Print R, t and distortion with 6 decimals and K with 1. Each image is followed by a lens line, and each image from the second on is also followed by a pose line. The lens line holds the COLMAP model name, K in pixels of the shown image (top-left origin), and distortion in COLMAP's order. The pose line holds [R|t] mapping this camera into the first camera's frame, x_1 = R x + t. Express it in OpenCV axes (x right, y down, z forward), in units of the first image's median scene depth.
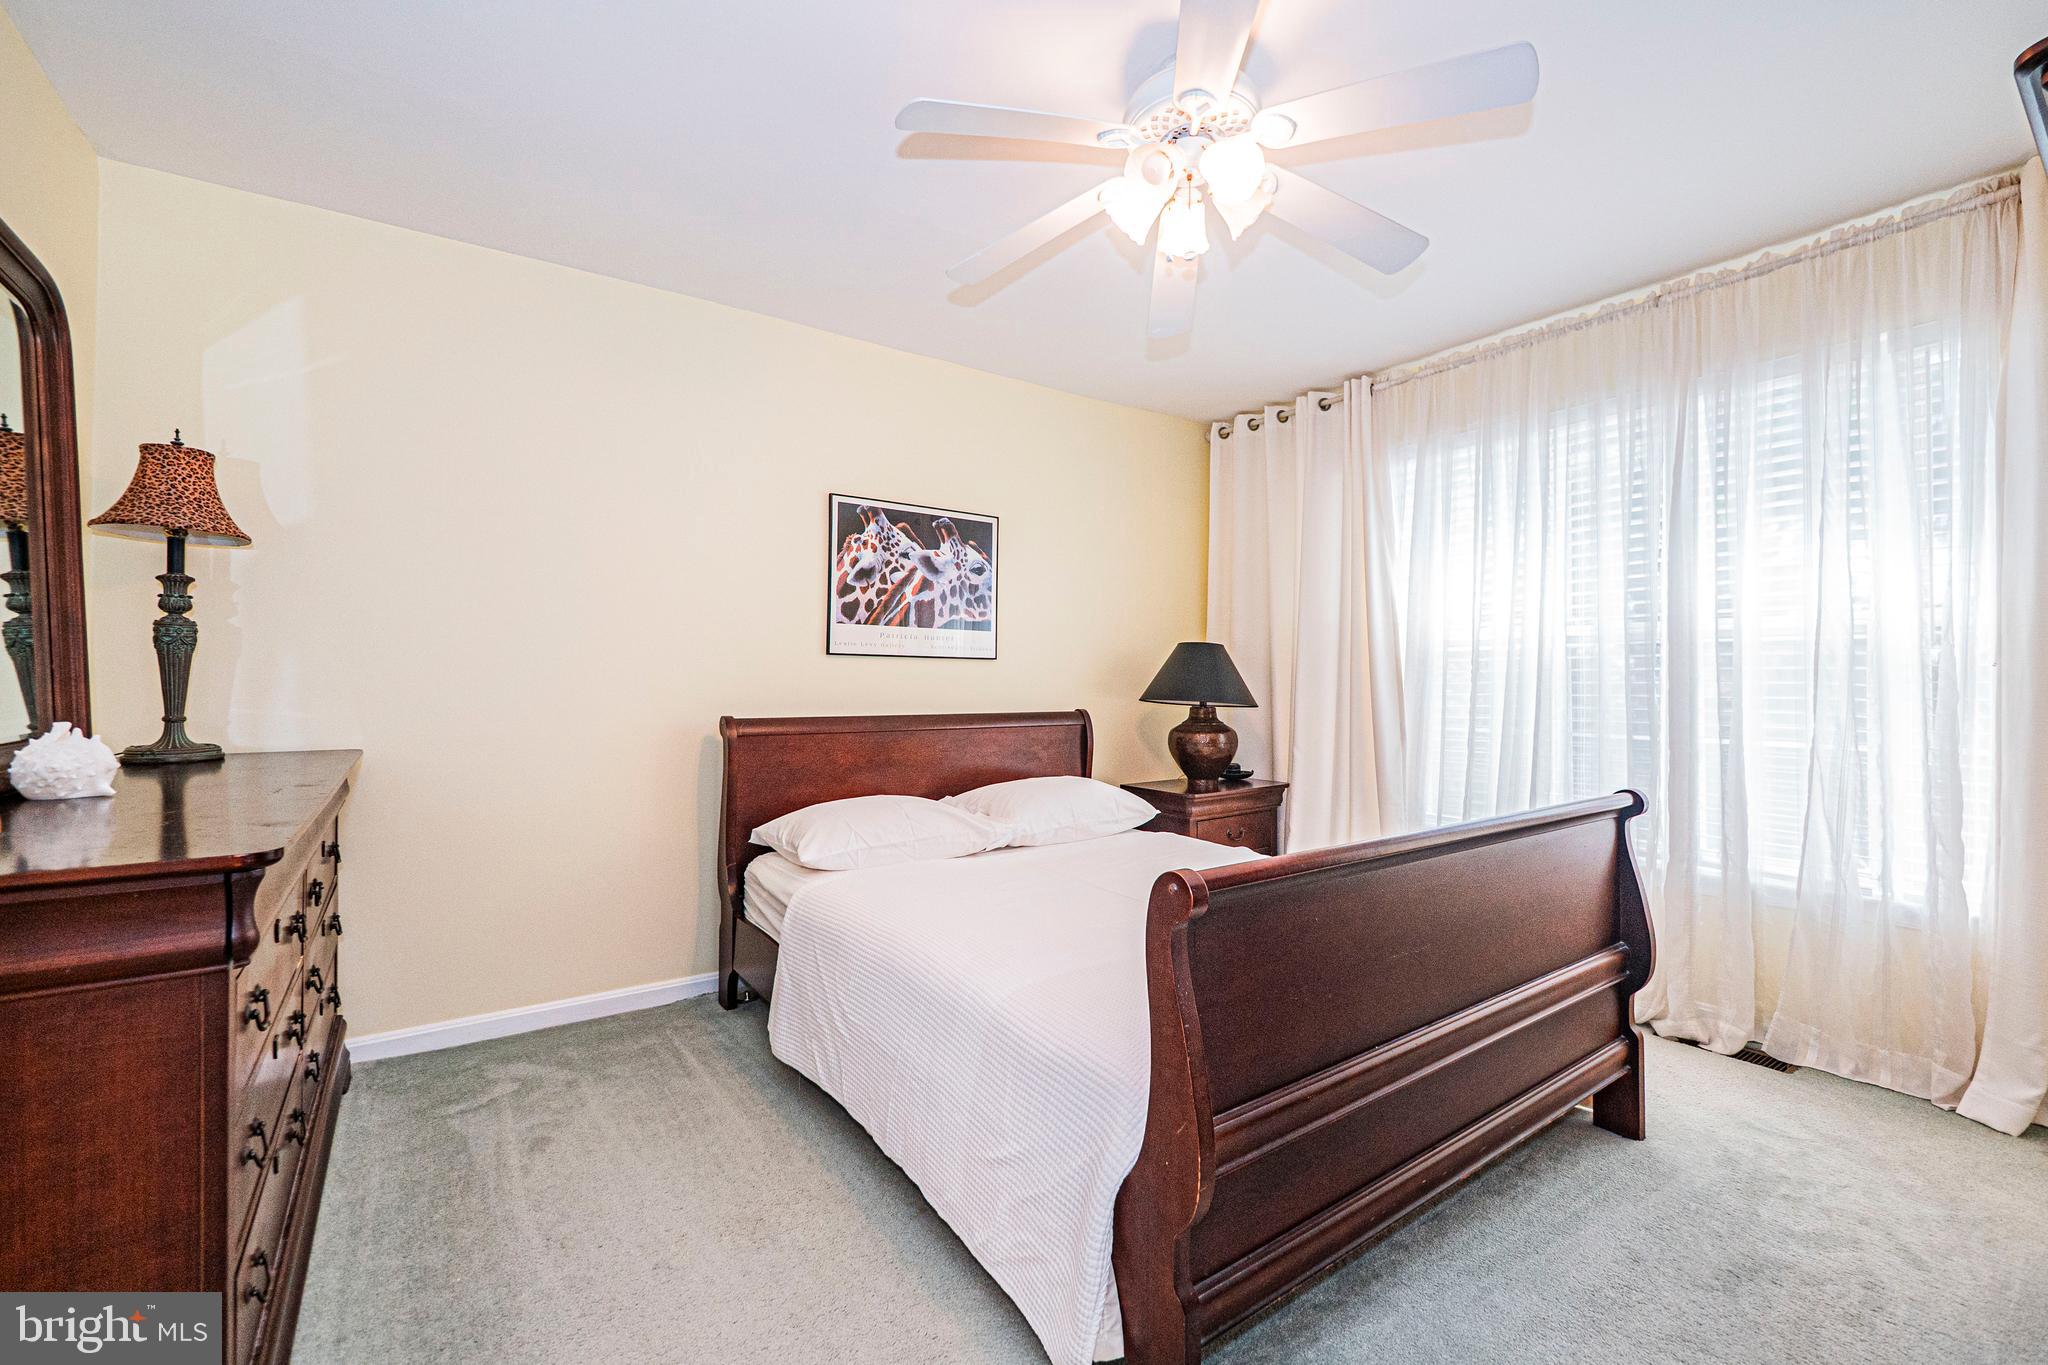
lens RADIAL K [[866.0, 0, 1022.2], [0, 866.0, 669.4], [0, 0, 1]] dist [-0.006751, 0.001140]
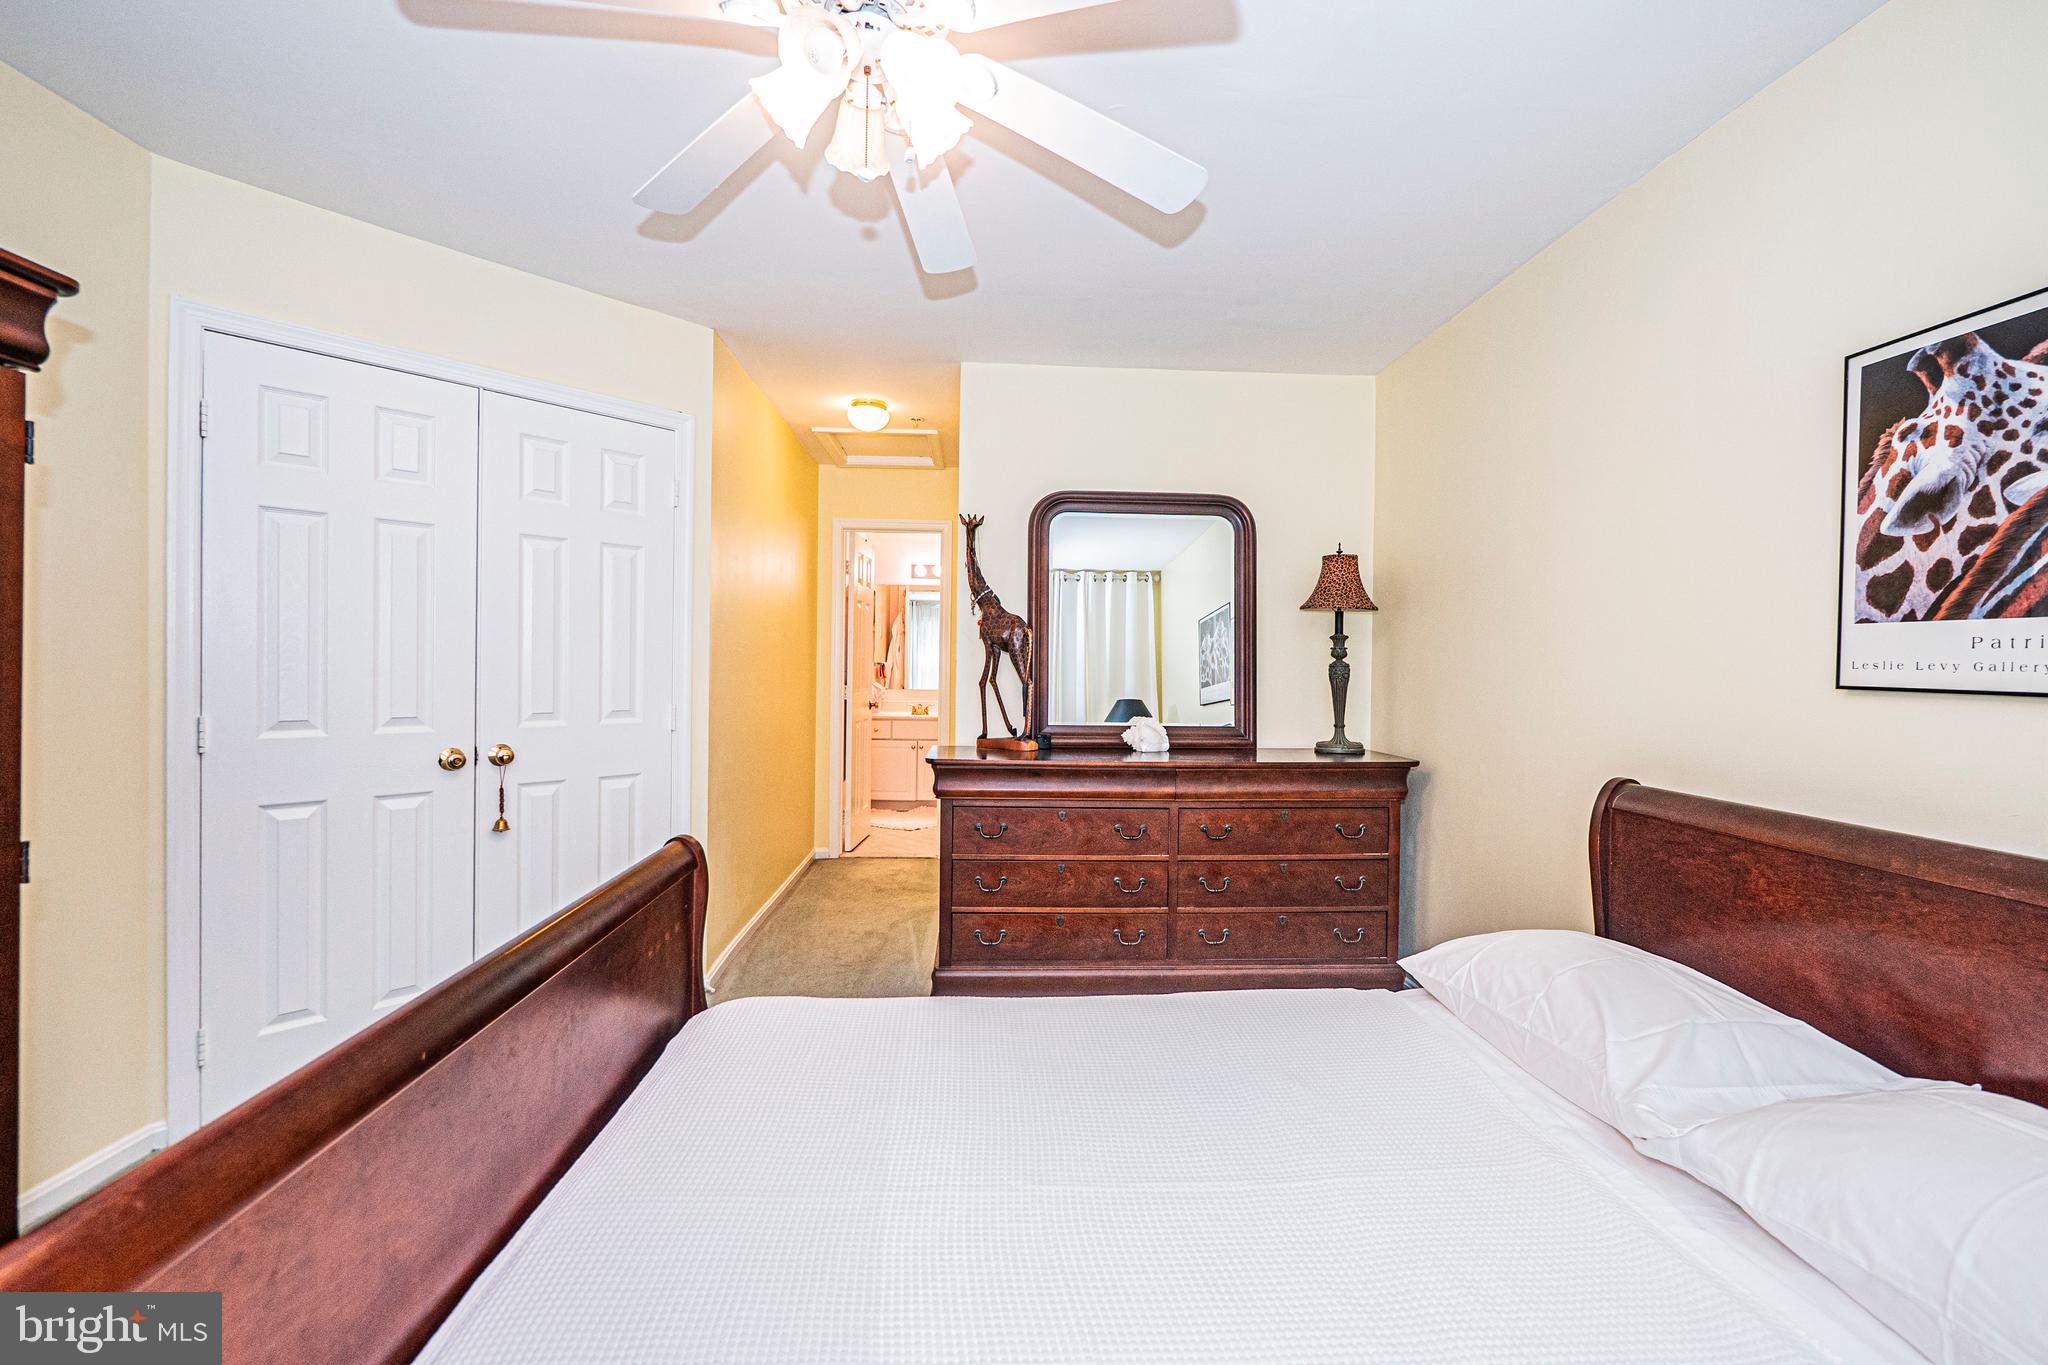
lens RADIAL K [[866.0, 0, 1022.2], [0, 866.0, 669.4], [0, 0, 1]] dist [-0.006751, 0.001140]
pose [[-0.528018, -0.008599, -0.849190, 0.426209], [-0.009483, 0.999946, -0.004229, -0.021405], [0.849180, 0.005819, -0.528071, 0.849218]]
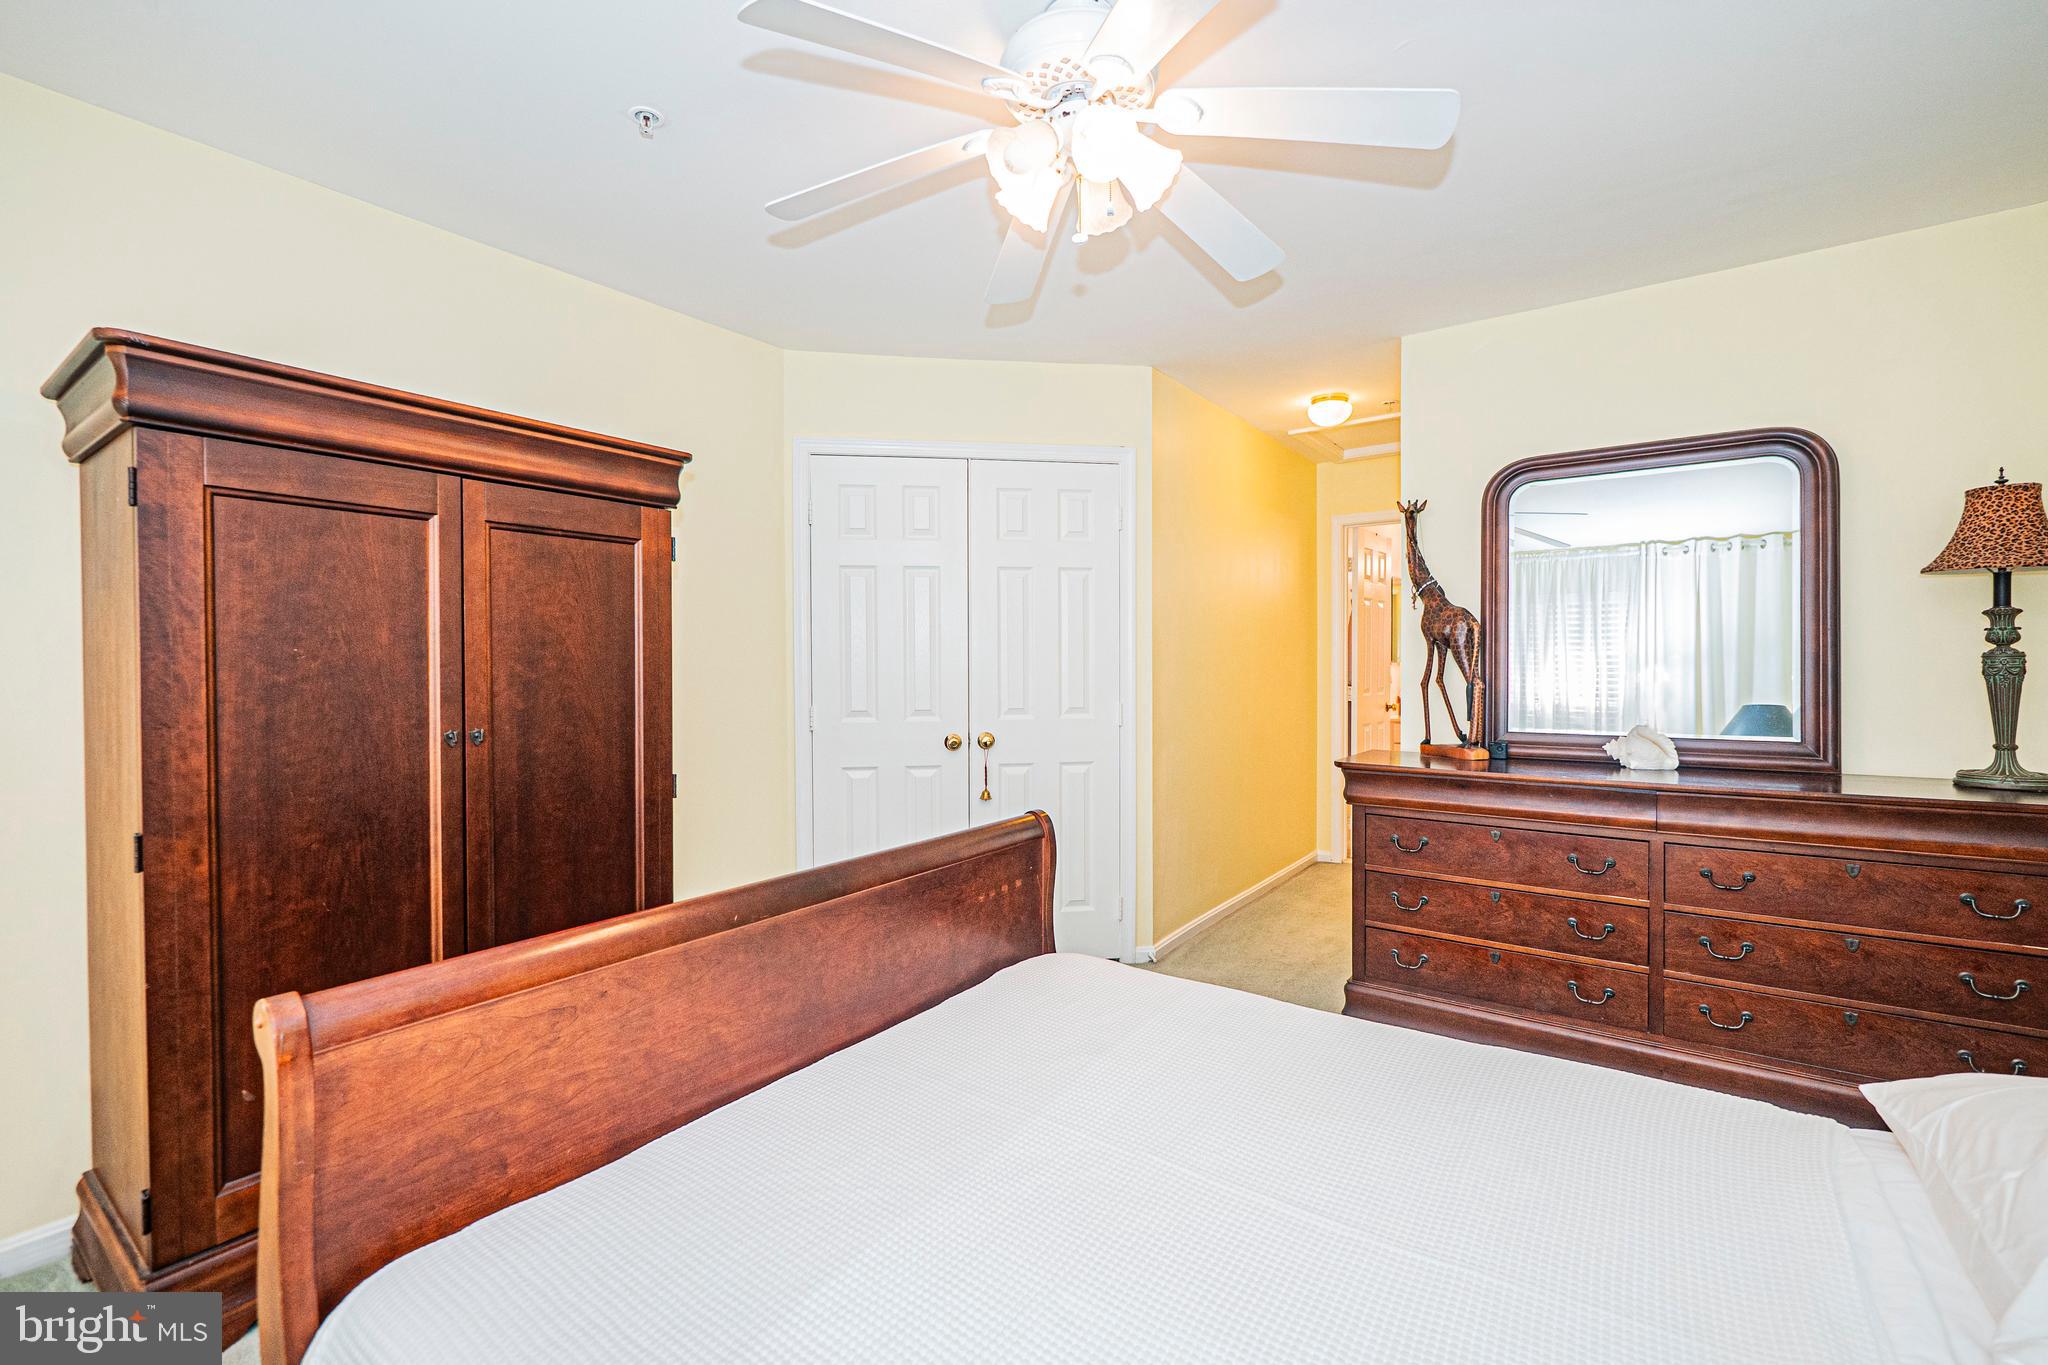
lens RADIAL K [[866.0, 0, 1022.2], [0, 866.0, 669.4], [0, 0, 1]] dist [-0.006751, 0.001140]
pose [[-0.946140, 0.000936, -0.323755, 0.295930], [0.002130, 0.999992, -0.003335, -0.022093], [0.323749, -0.003845, -0.946135, 1.007784]]
